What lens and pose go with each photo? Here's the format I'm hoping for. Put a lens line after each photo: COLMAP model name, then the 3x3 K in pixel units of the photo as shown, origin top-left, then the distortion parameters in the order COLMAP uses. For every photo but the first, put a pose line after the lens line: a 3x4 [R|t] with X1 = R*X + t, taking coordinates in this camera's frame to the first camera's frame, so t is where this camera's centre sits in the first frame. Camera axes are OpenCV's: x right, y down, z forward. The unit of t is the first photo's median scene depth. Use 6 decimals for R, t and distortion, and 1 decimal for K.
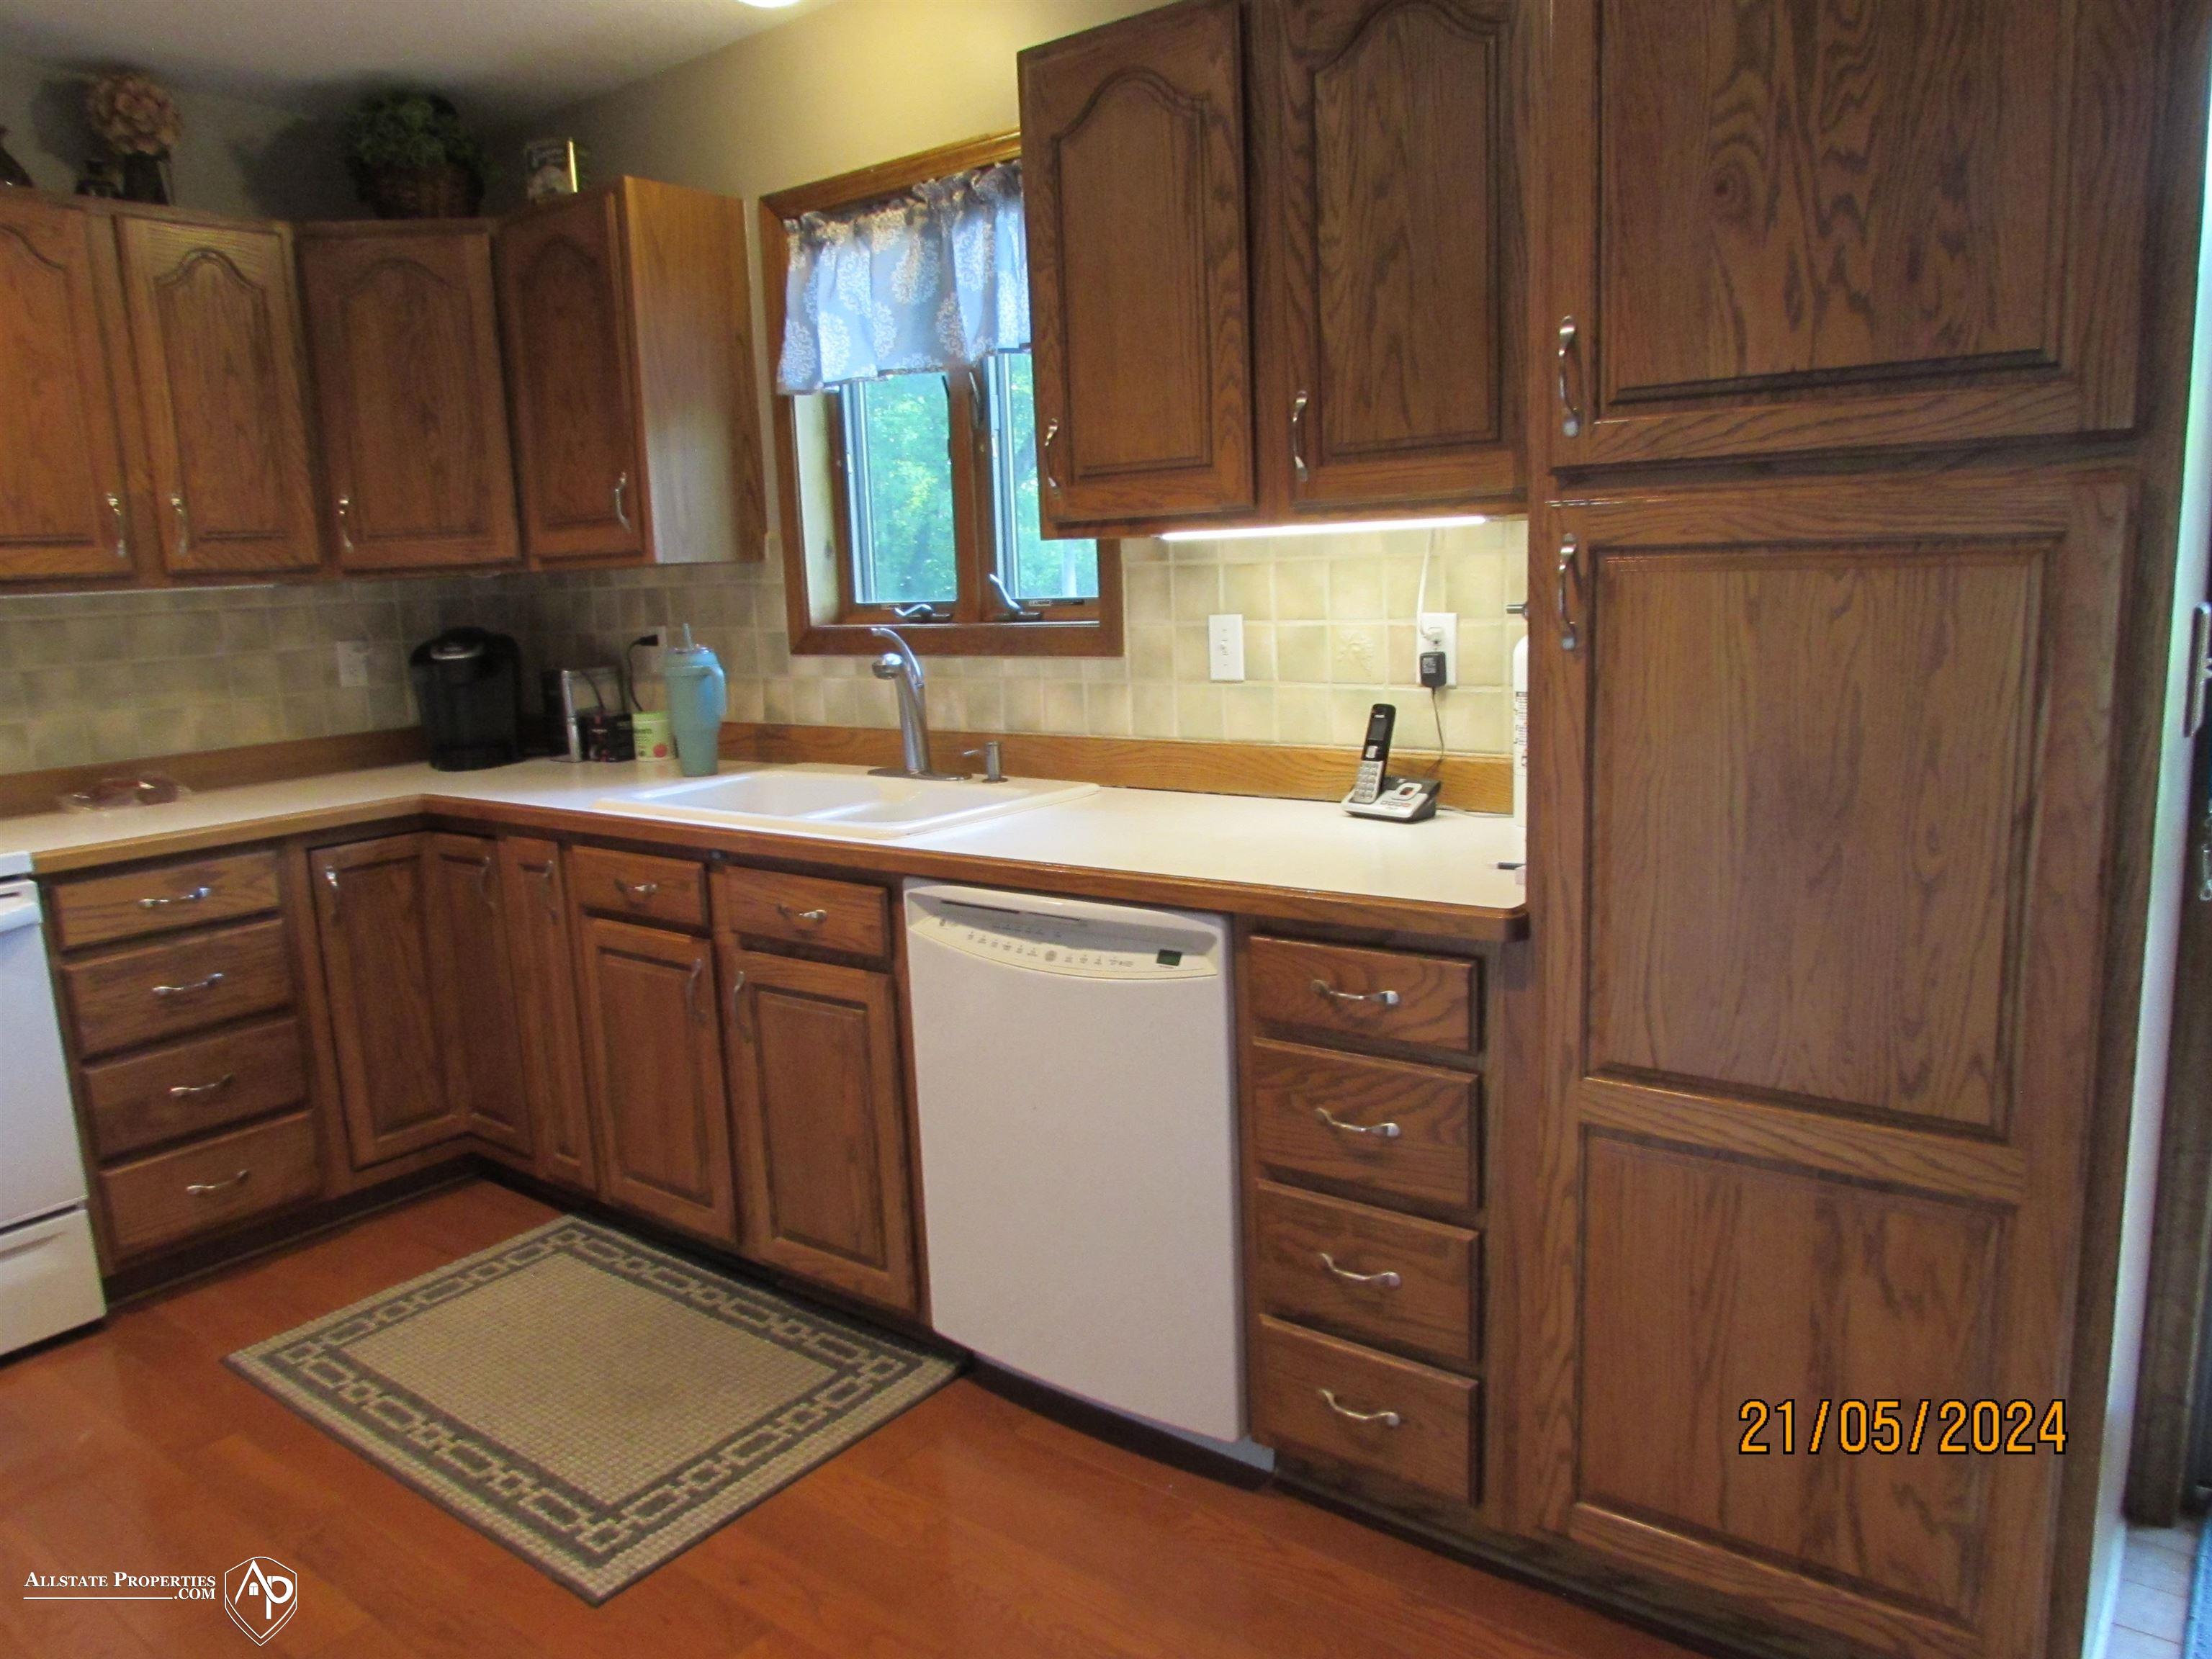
lens RADIAL K [[1551.0, 0, 1108.4], [0, 1551.0, 839.1], [0, 0, 1]] dist [-0.043764, 0.025229]
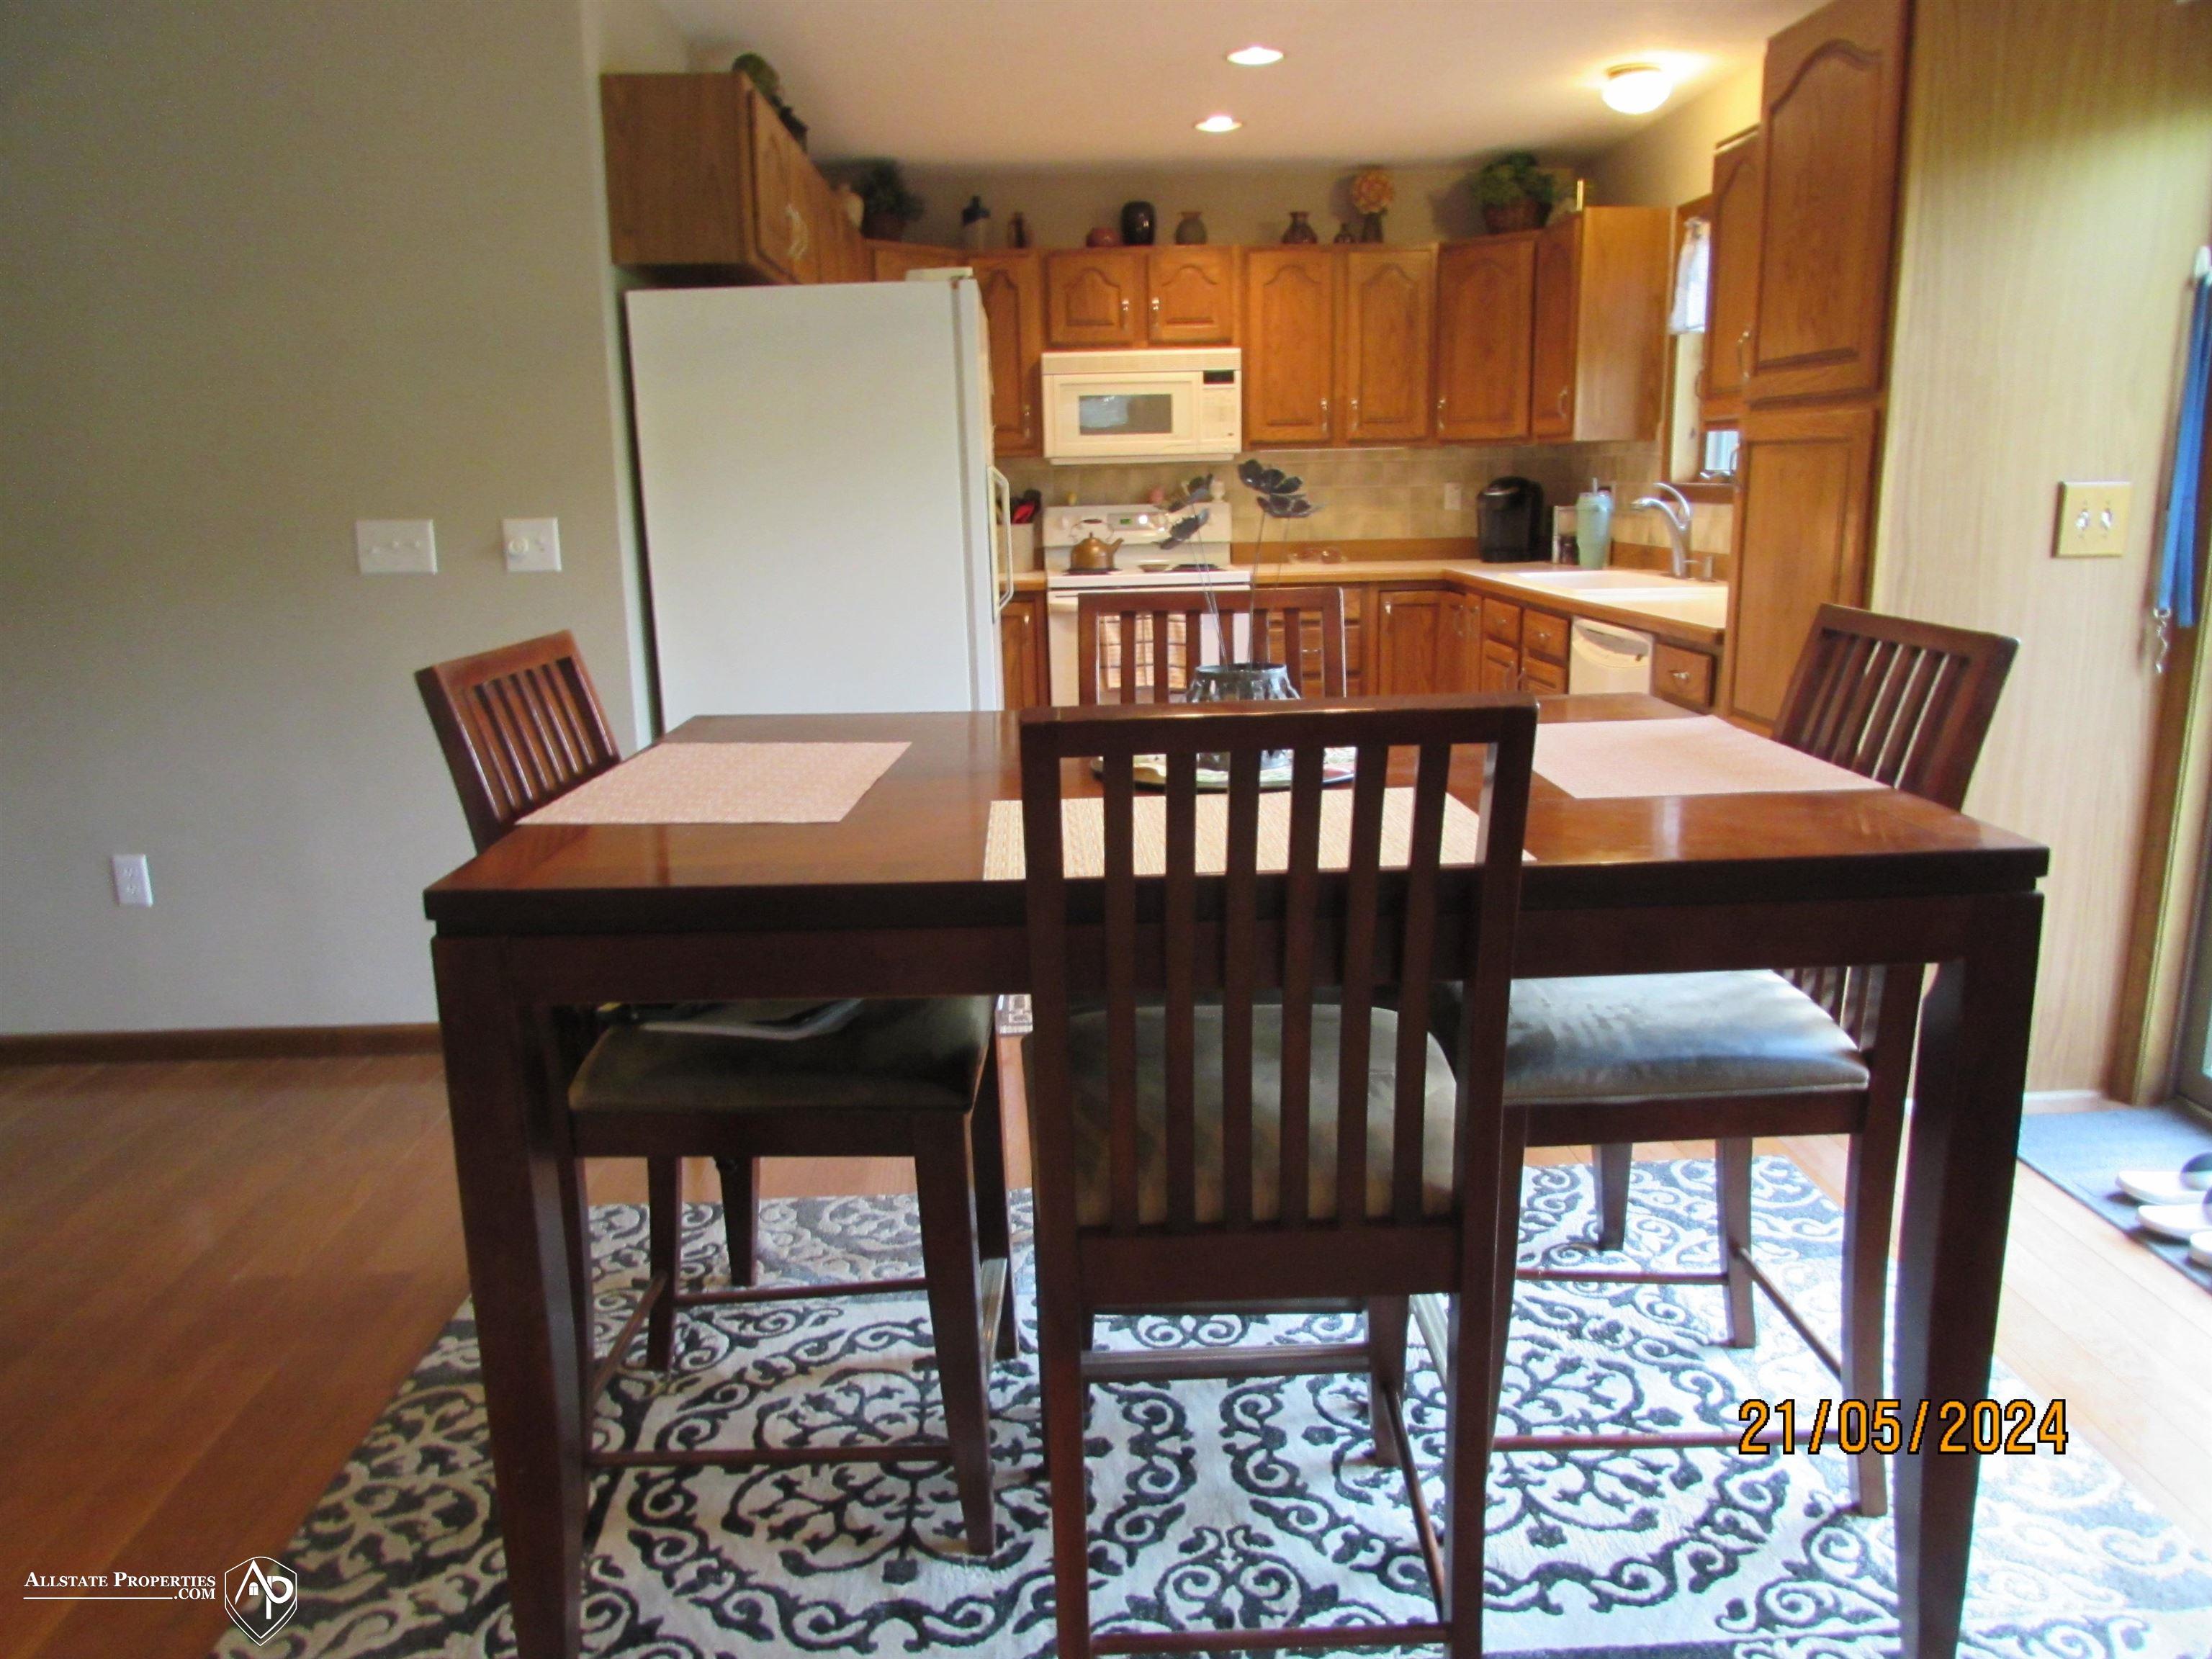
lens RADIAL K [[1551.0, 0, 1099.7], [0, 1551.0, 825.3], [0, 0, 1]] dist [-0.043764, 0.025229]
pose [[0.645508, 0.197379, -0.737809, 0.714201], [-0.141877, 0.980204, 0.138097, 0.075170], [0.750460, 0.015536, 0.660733, -0.502634]]
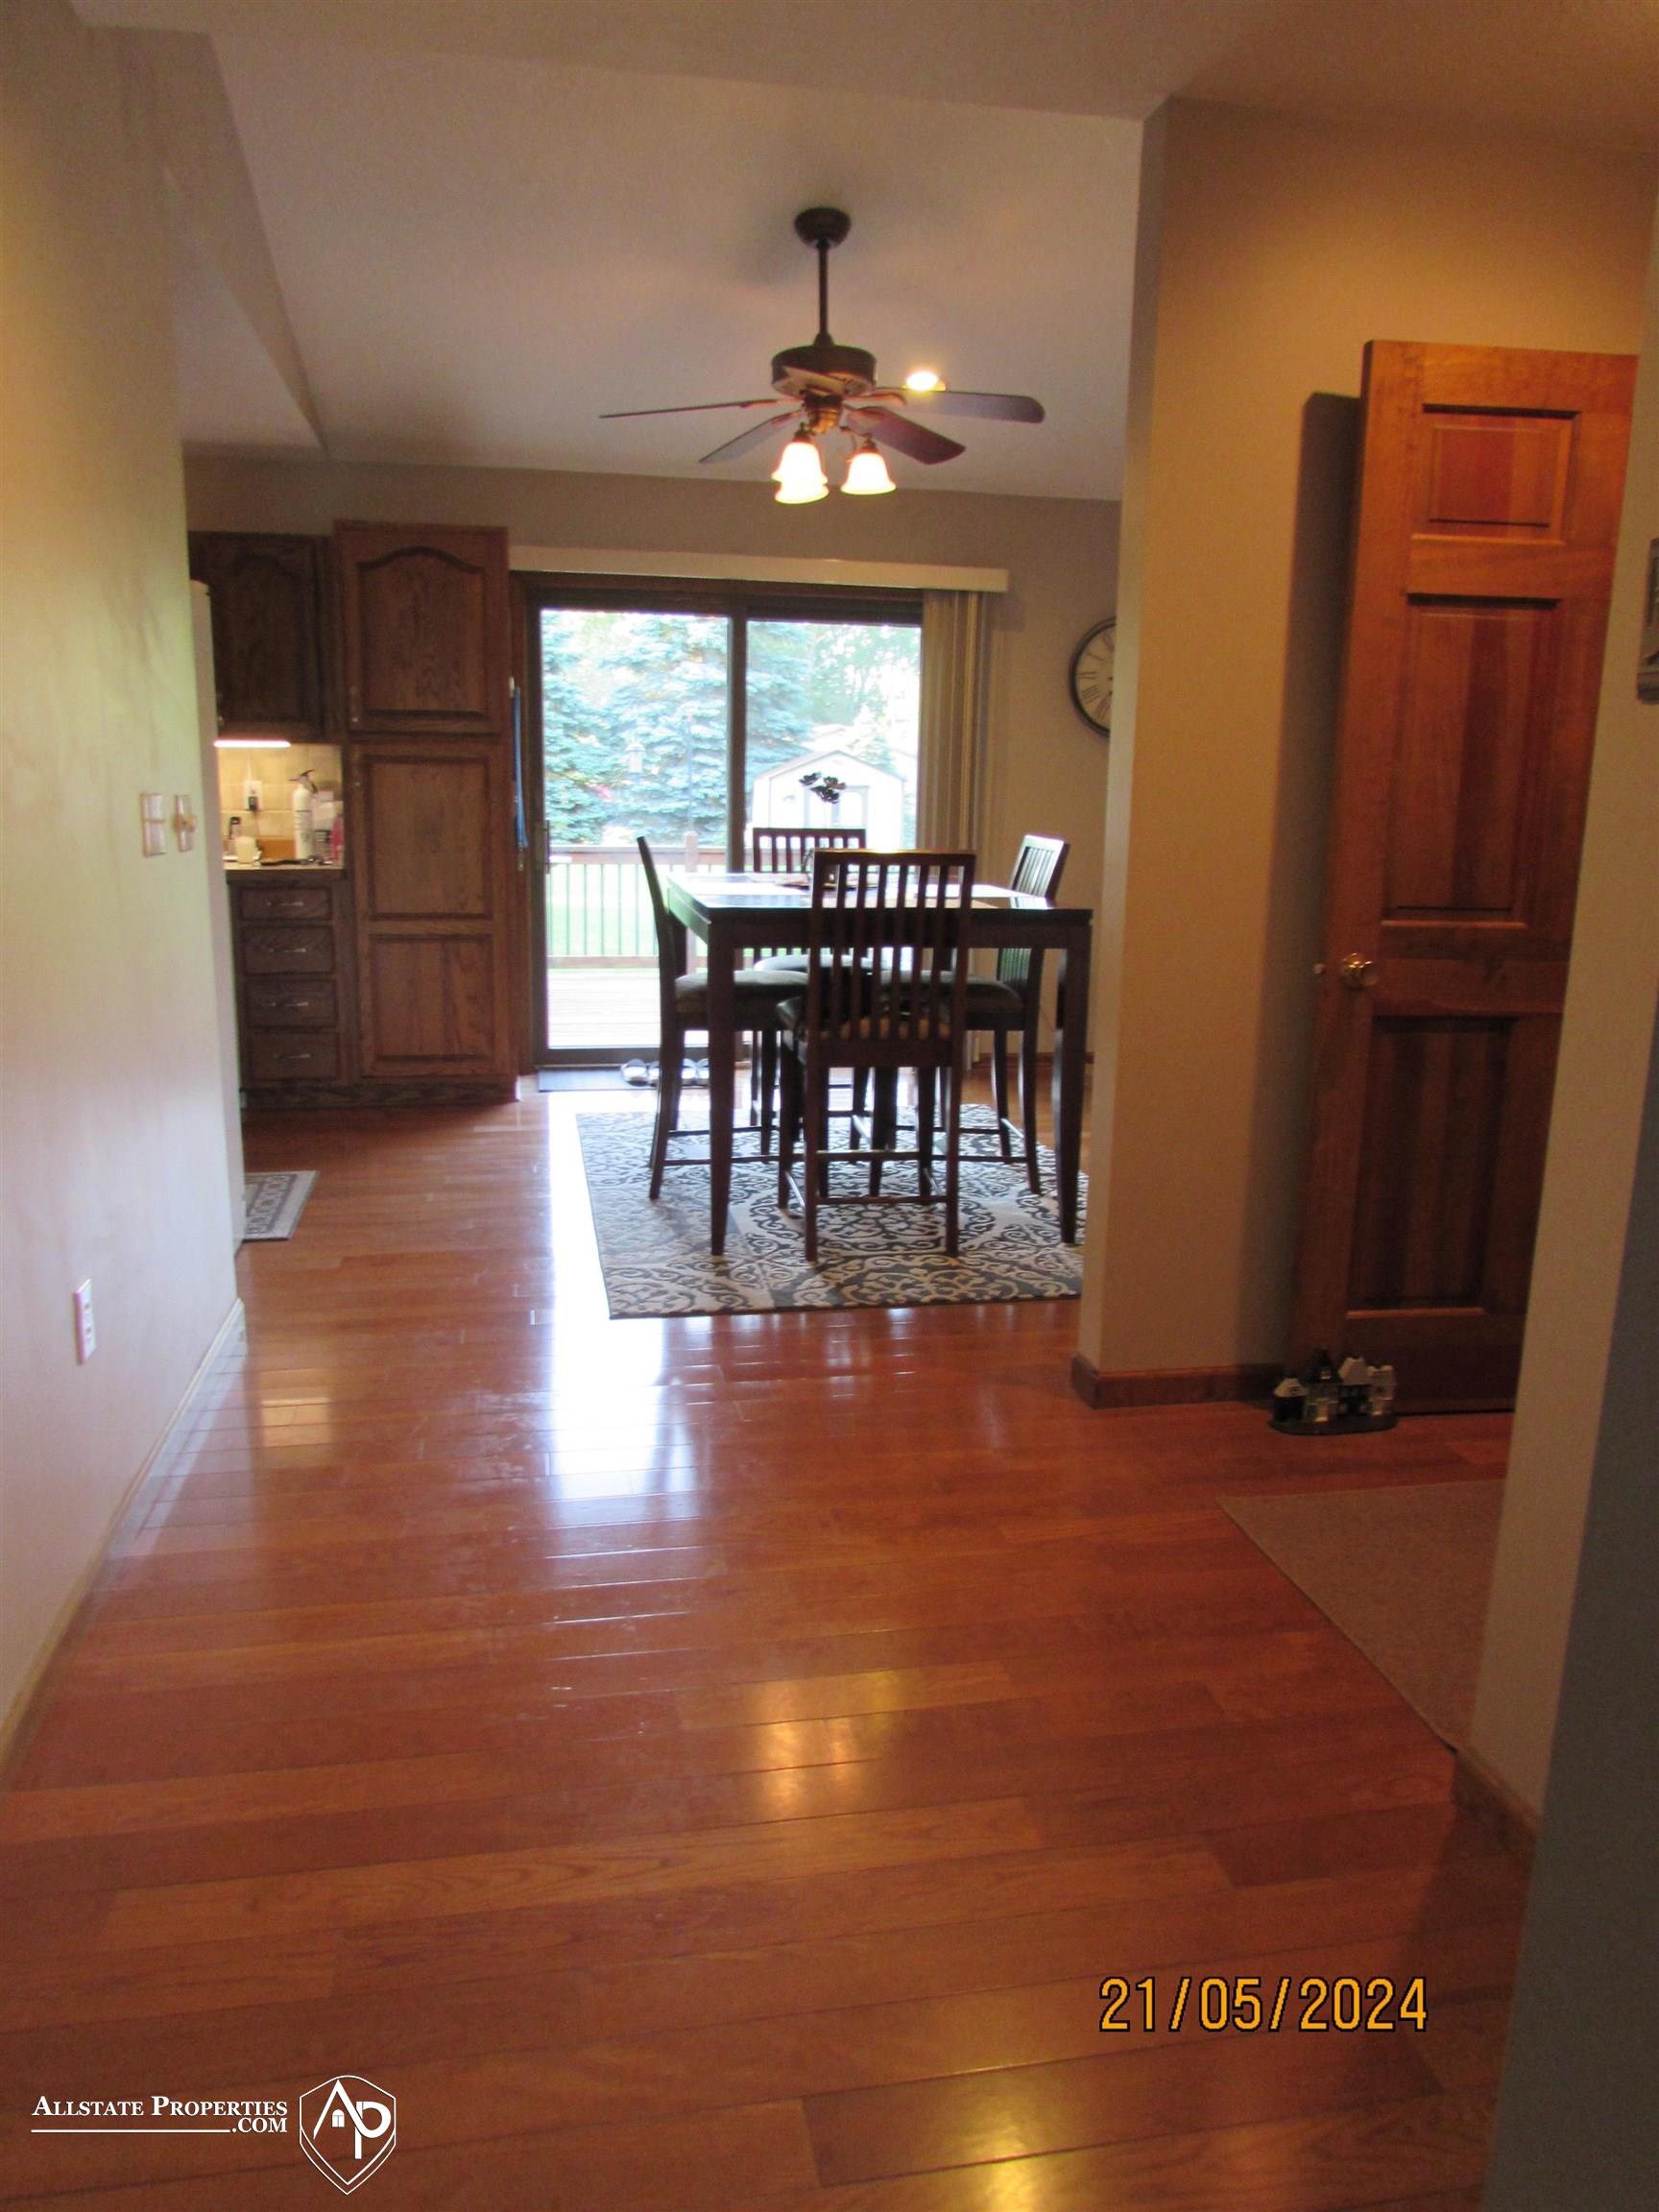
lens RADIAL K [[1551.0, 0, 833.8], [0, 1551.0, 1102.2], [0, 0, 1]] dist [-0.043764, 0.025229]
pose [[0.663501, -0.097277, 0.741825, -0.841870], [0.087715, 0.994788, 0.051995, 0.255859], [-0.743016, 0.030571, 0.668575, -1.064109]]
